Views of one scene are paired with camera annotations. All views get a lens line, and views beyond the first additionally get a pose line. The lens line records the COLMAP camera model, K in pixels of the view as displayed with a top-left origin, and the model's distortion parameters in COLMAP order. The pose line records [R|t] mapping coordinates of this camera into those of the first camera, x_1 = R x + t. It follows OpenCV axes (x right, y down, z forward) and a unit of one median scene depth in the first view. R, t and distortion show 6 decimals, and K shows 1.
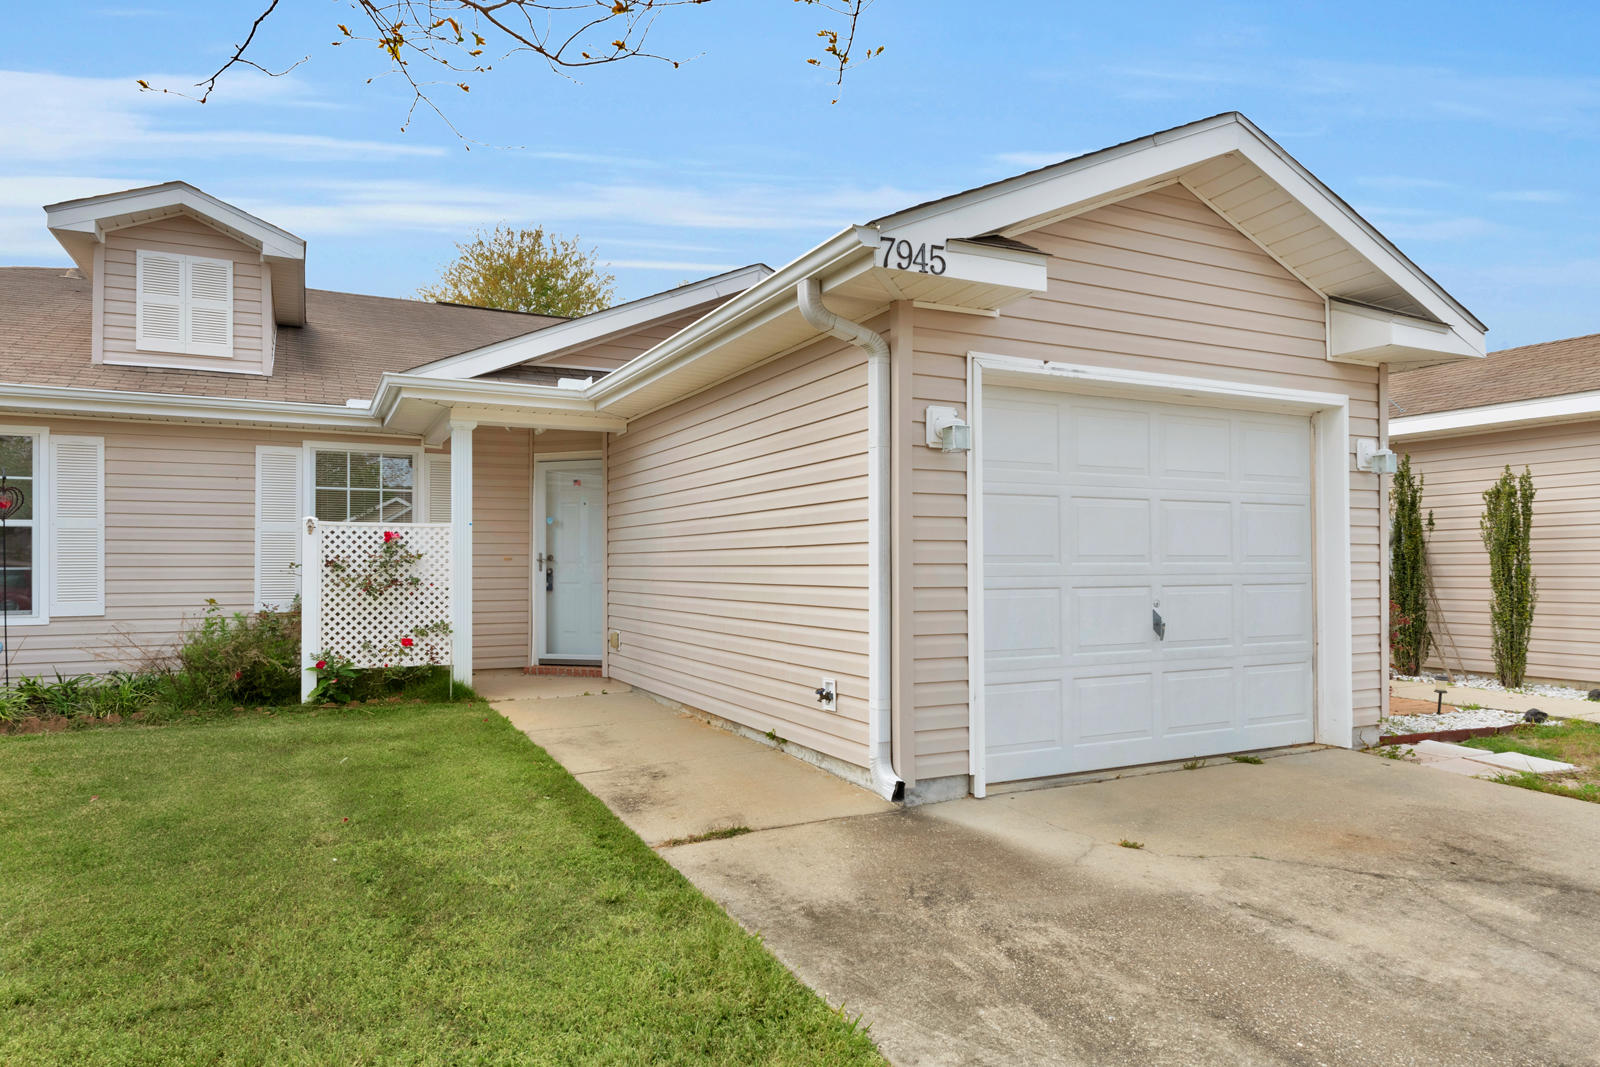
lens RADIAL K [[992.8, 0, 879.5], [0, 992.8, 552.8], [0, 0, 1]] dist [0.011125, -0.007537]
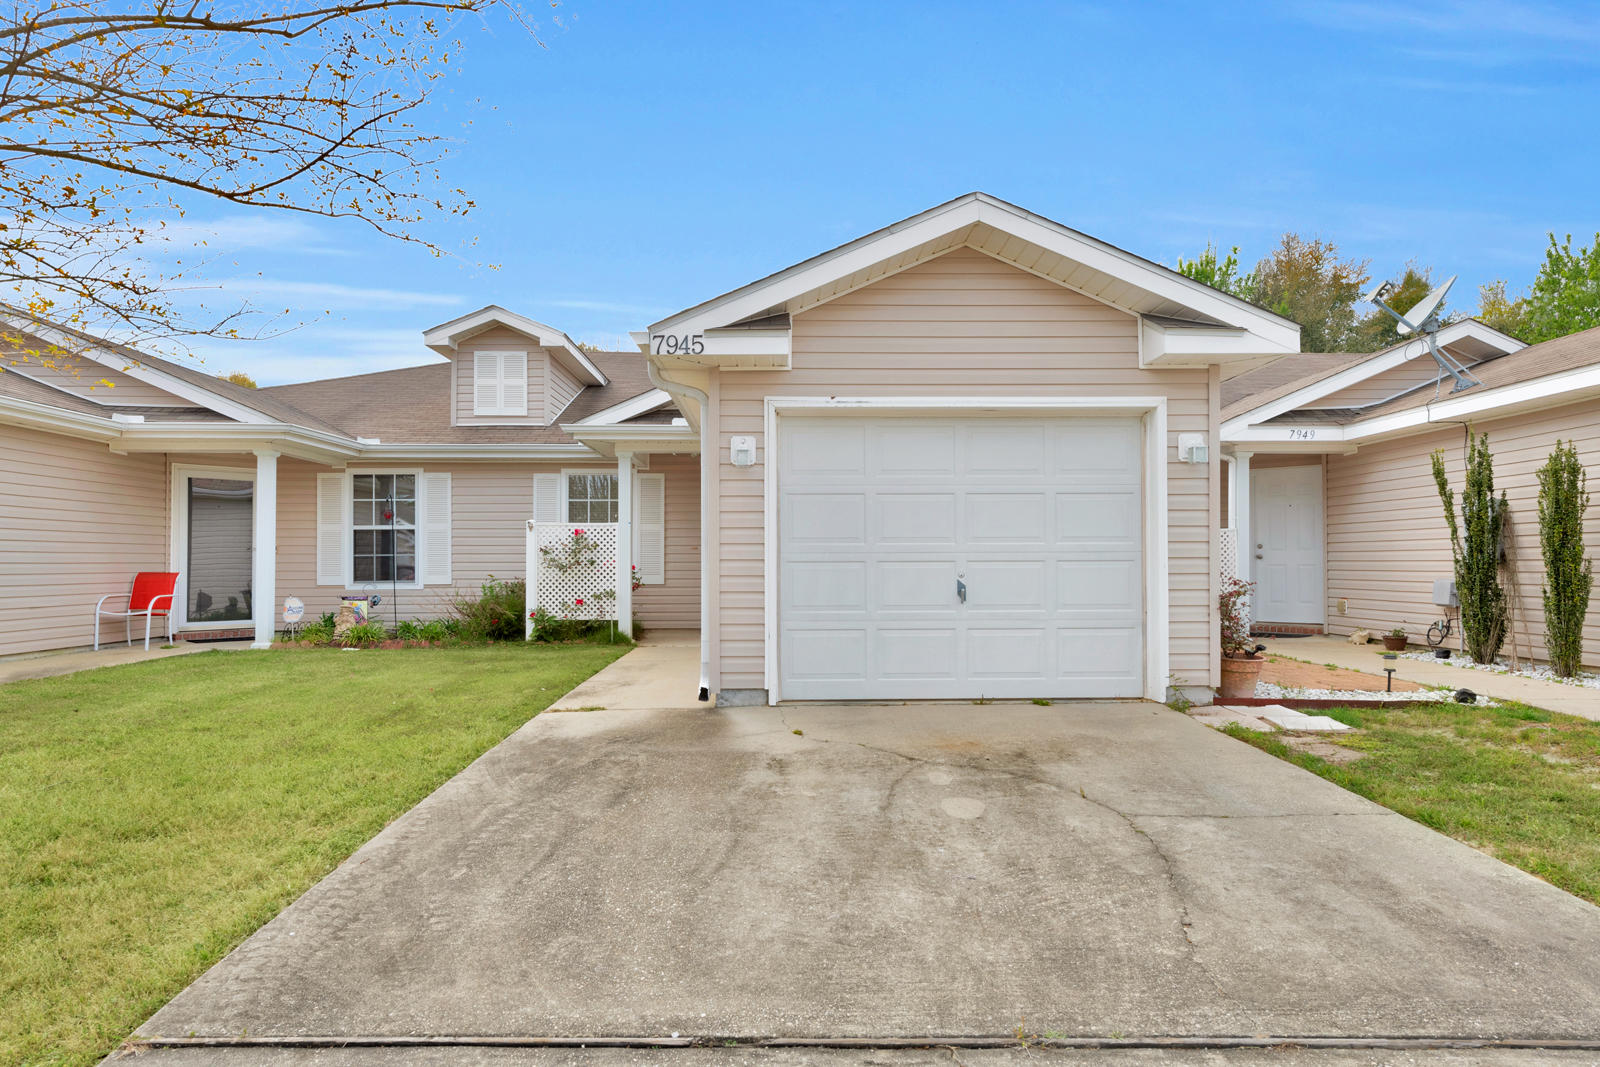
lens RADIAL K [[961.2, 0, 836.5], [0, 961.2, 547.9], [0, 0, 1]] dist [-0.000607, -0.000378]
pose [[0.901980, -0.006801, -0.431724, 0.486458], [0.006452, 0.999977, -0.002272, 0.013257], [0.431730, -0.000736, 0.902003, -0.134203]]
